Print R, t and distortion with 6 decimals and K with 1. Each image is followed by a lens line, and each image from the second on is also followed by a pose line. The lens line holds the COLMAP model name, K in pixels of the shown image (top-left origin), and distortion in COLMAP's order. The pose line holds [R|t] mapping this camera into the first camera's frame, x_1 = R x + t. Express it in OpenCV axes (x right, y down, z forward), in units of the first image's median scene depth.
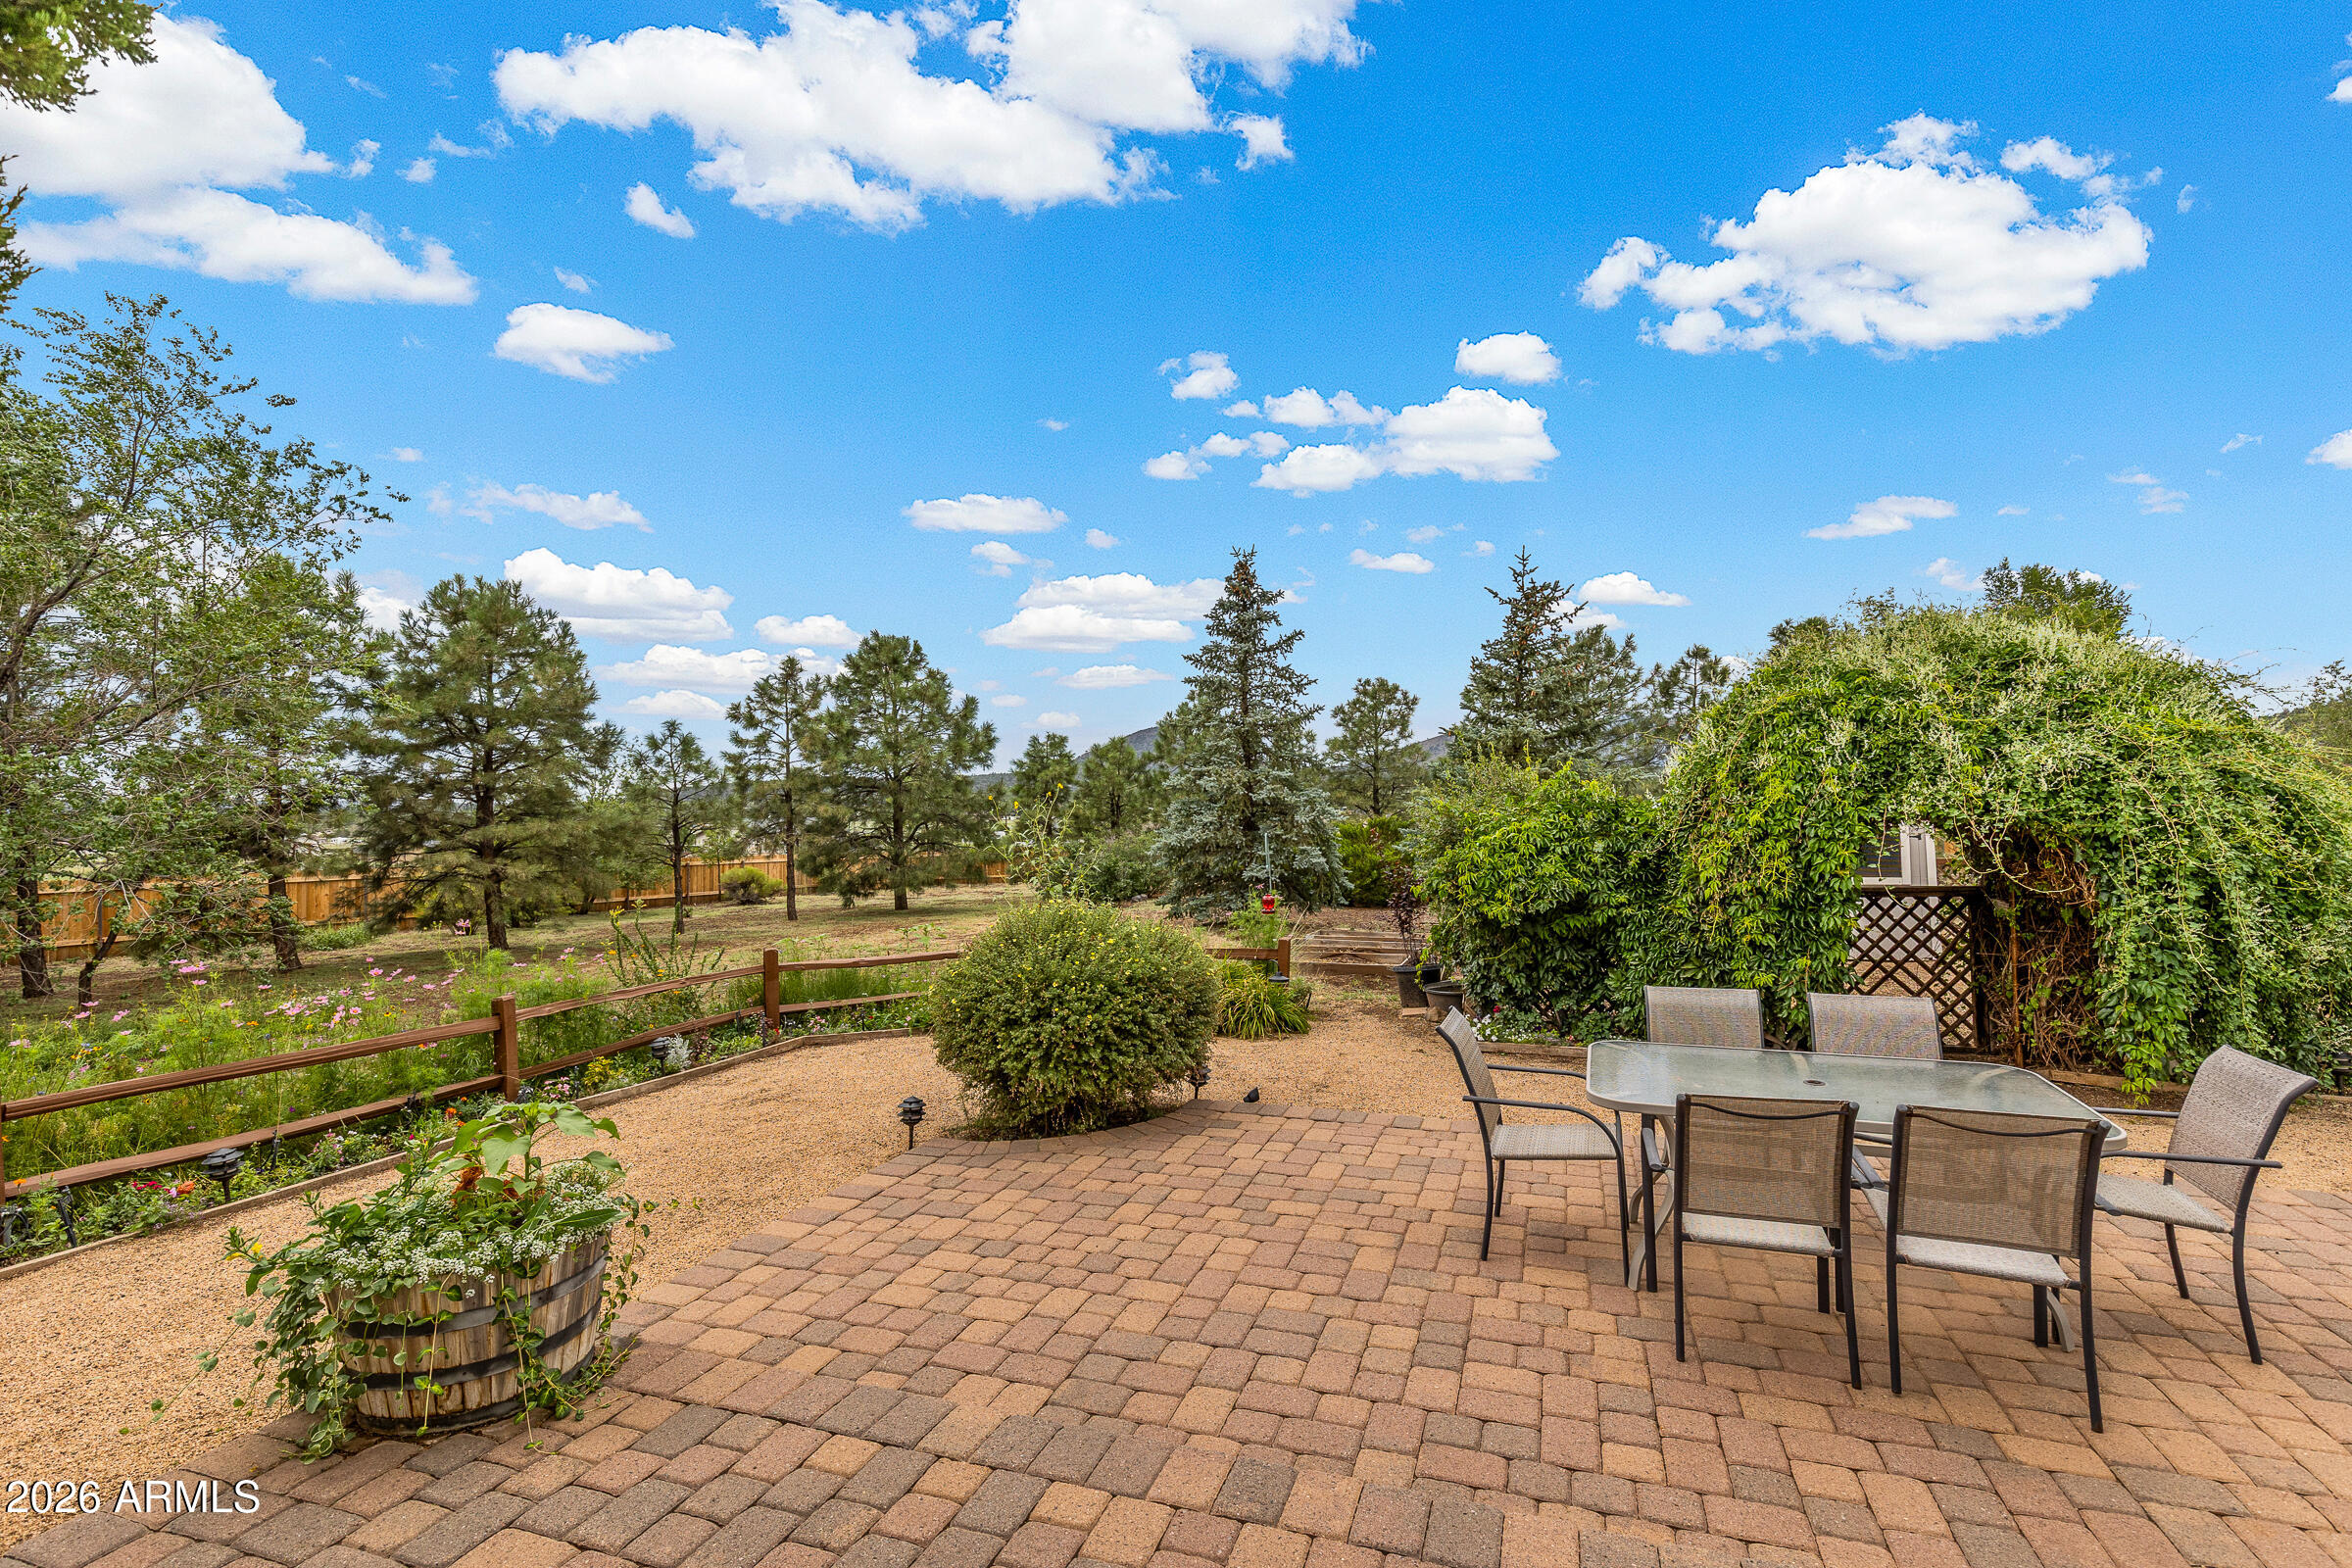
lens RADIAL K [[1050.1, 0, 1177.8], [0, 1050.1, 781.0], [0, 0, 1]] dist [-0.001718, -0.000446]
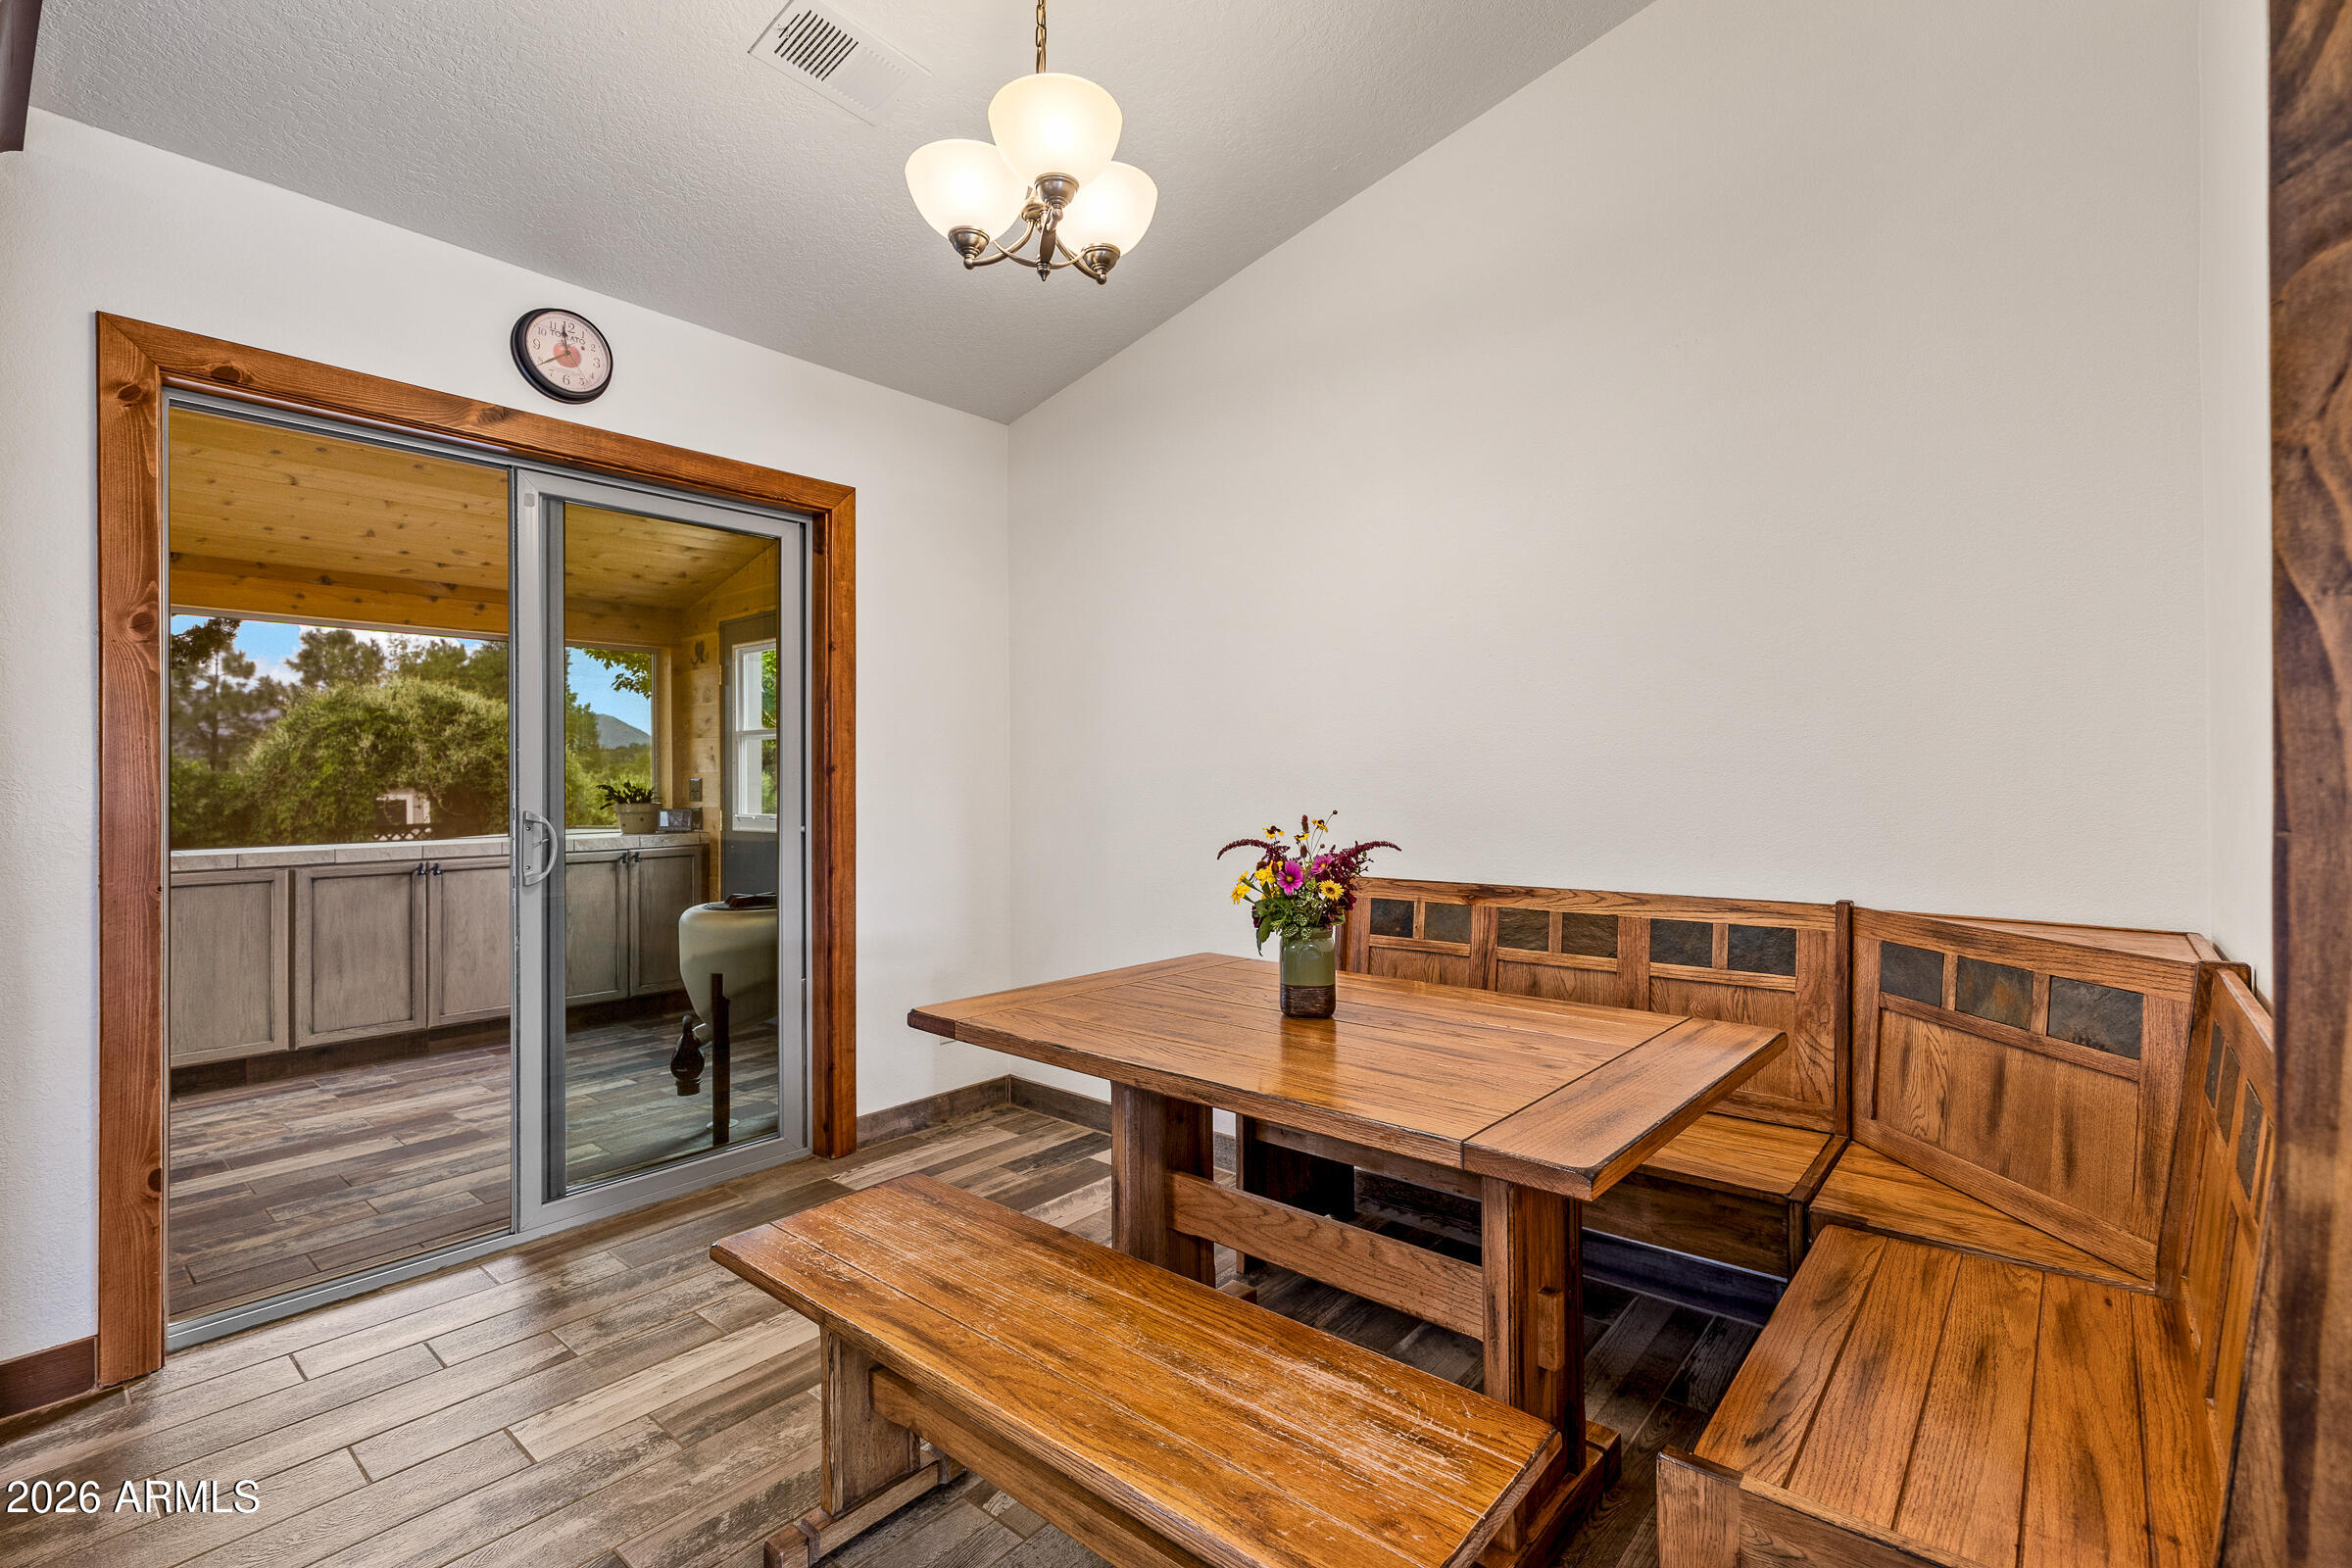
lens RADIAL K [[1054.8, 0, 1175.0], [0, 1054.8, 778.9], [0, 0, 1]] dist [0.002173, 0.000407]
pose [[0.342948, 0.018327, 0.939176, -0.625000], [-0.020930, 0.999711, -0.011865, 0.015509], [-0.939121, -0.015588, 0.343232, -0.975929]]
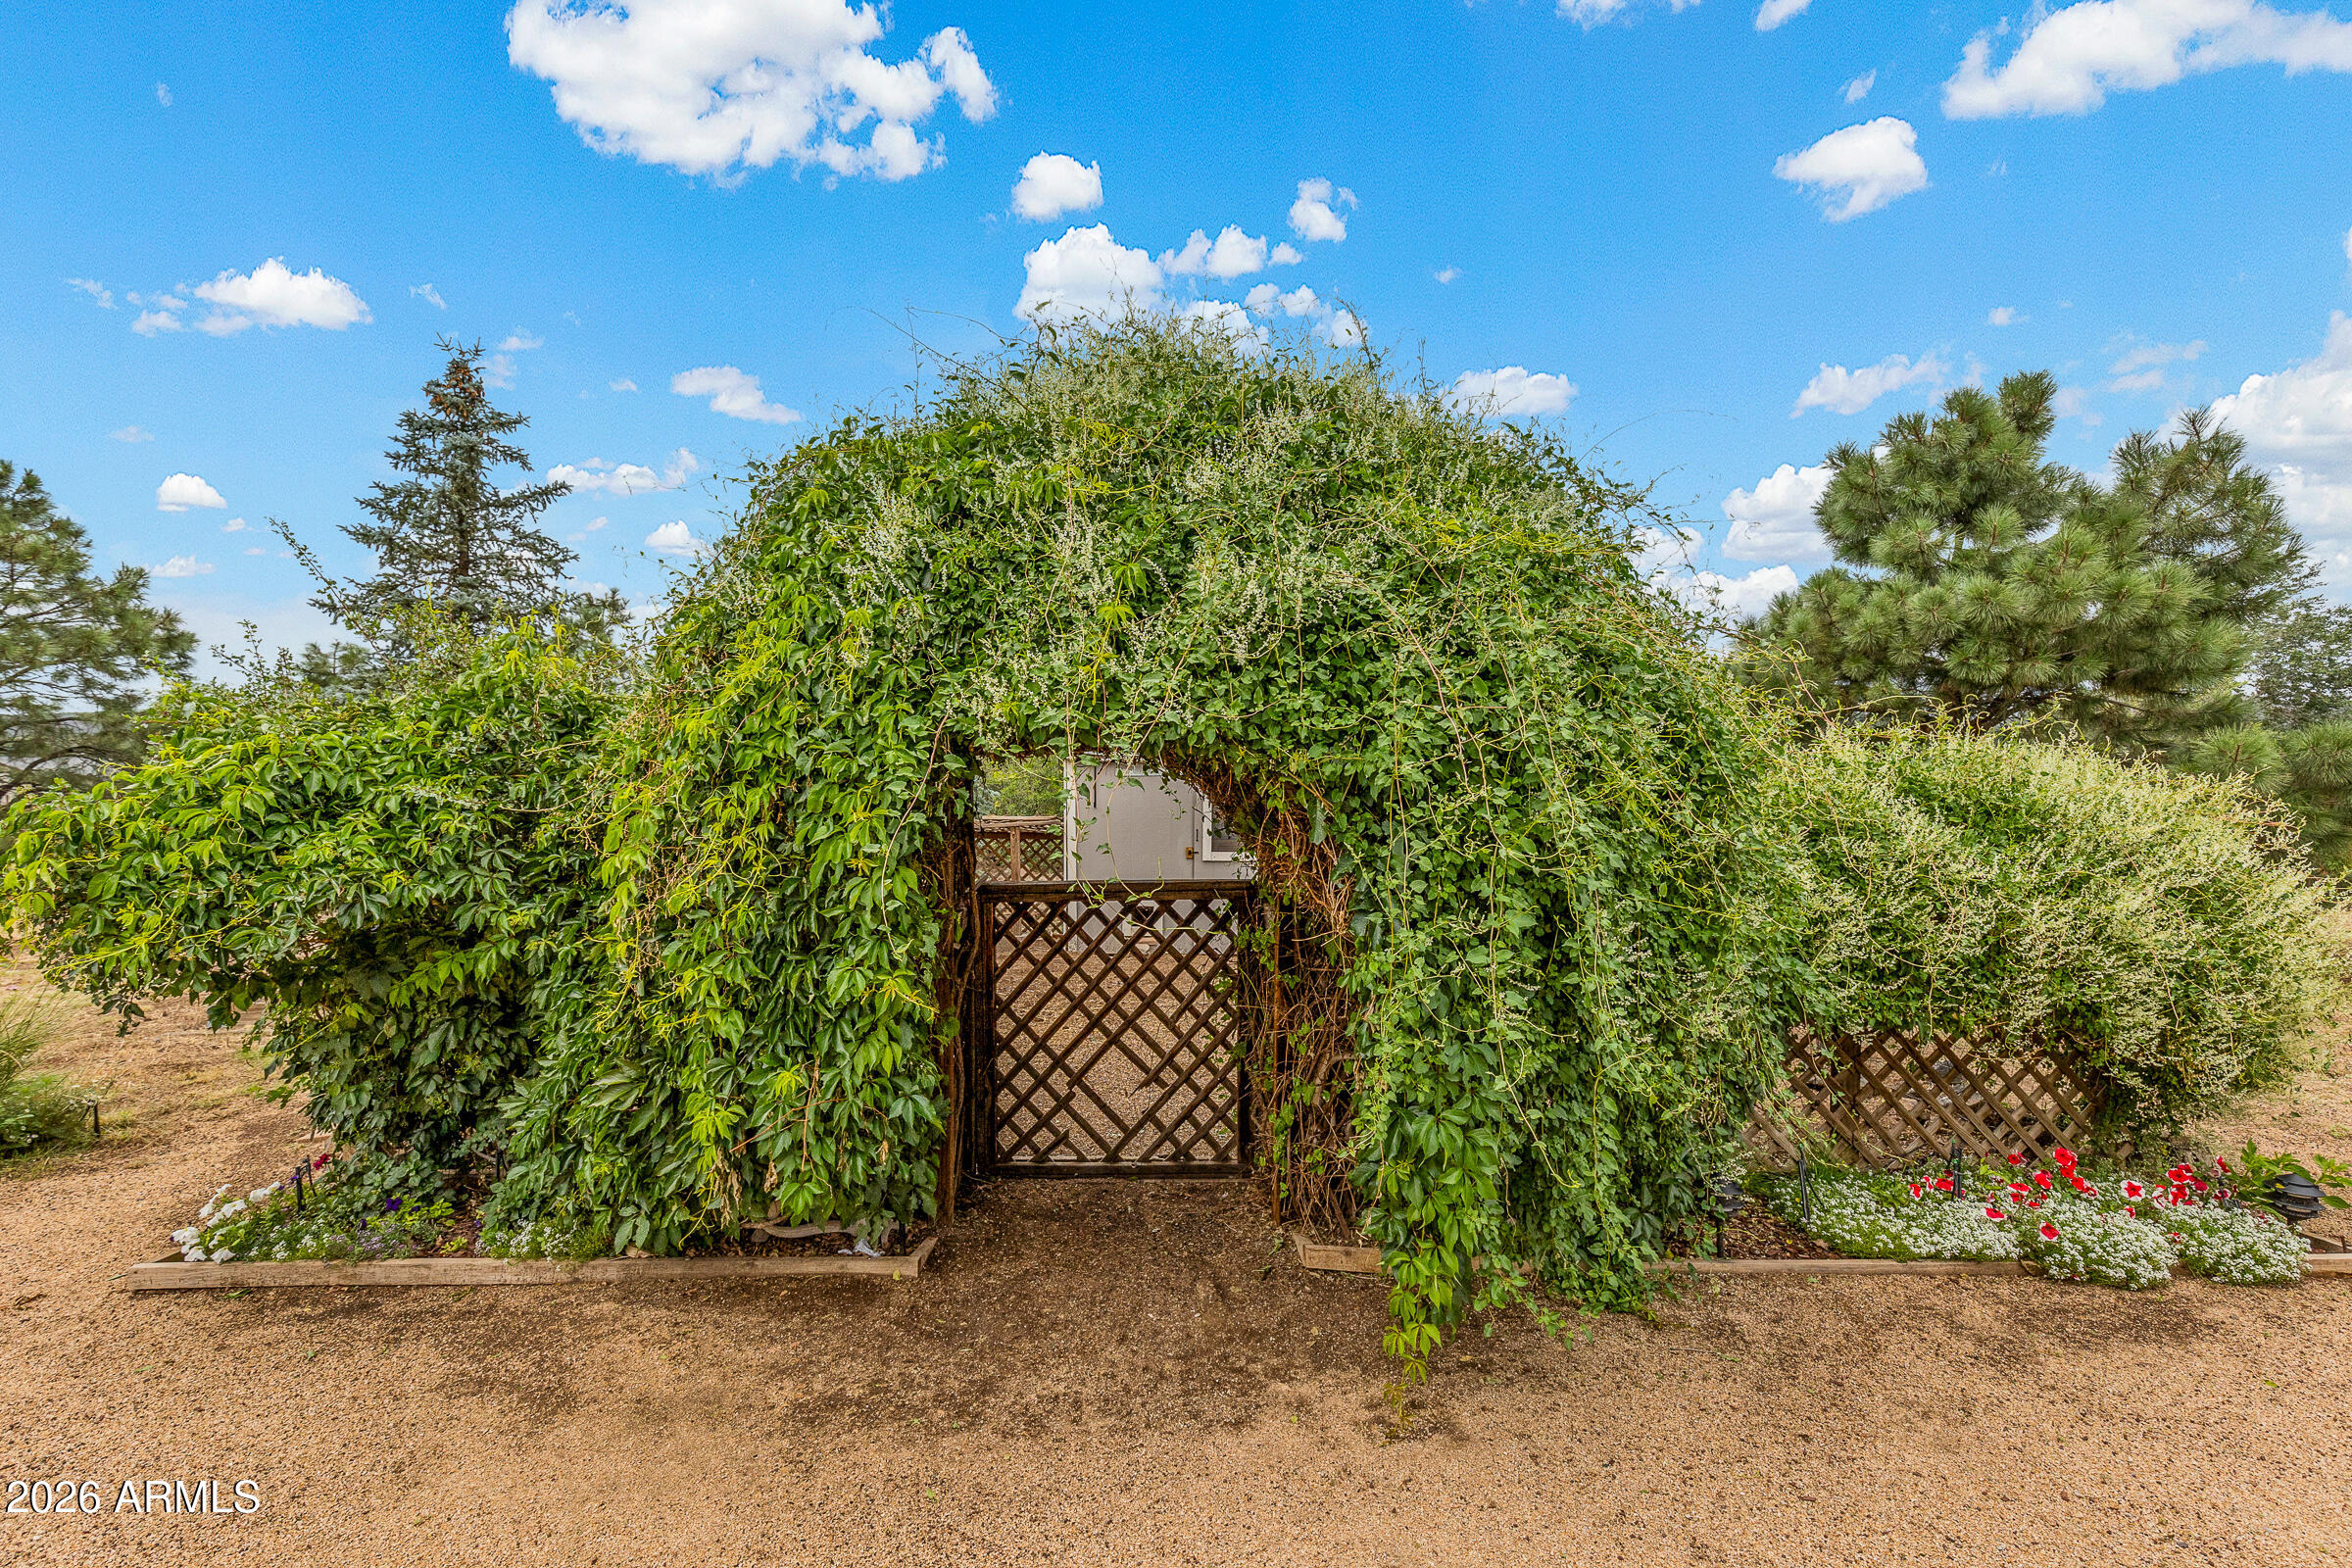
lens RADIAL K [[1050.1, 0, 1192.2], [0, 1050.1, 774.8], [0, 0, 1]] dist [-0.001718, -0.000446]
pose [[0.914524, 0.027932, 0.403566, 0.523938], [-0.039556, 0.999007, 0.020493, 0.034766], [-0.402593, -0.034705, 0.914721, 0.516919]]
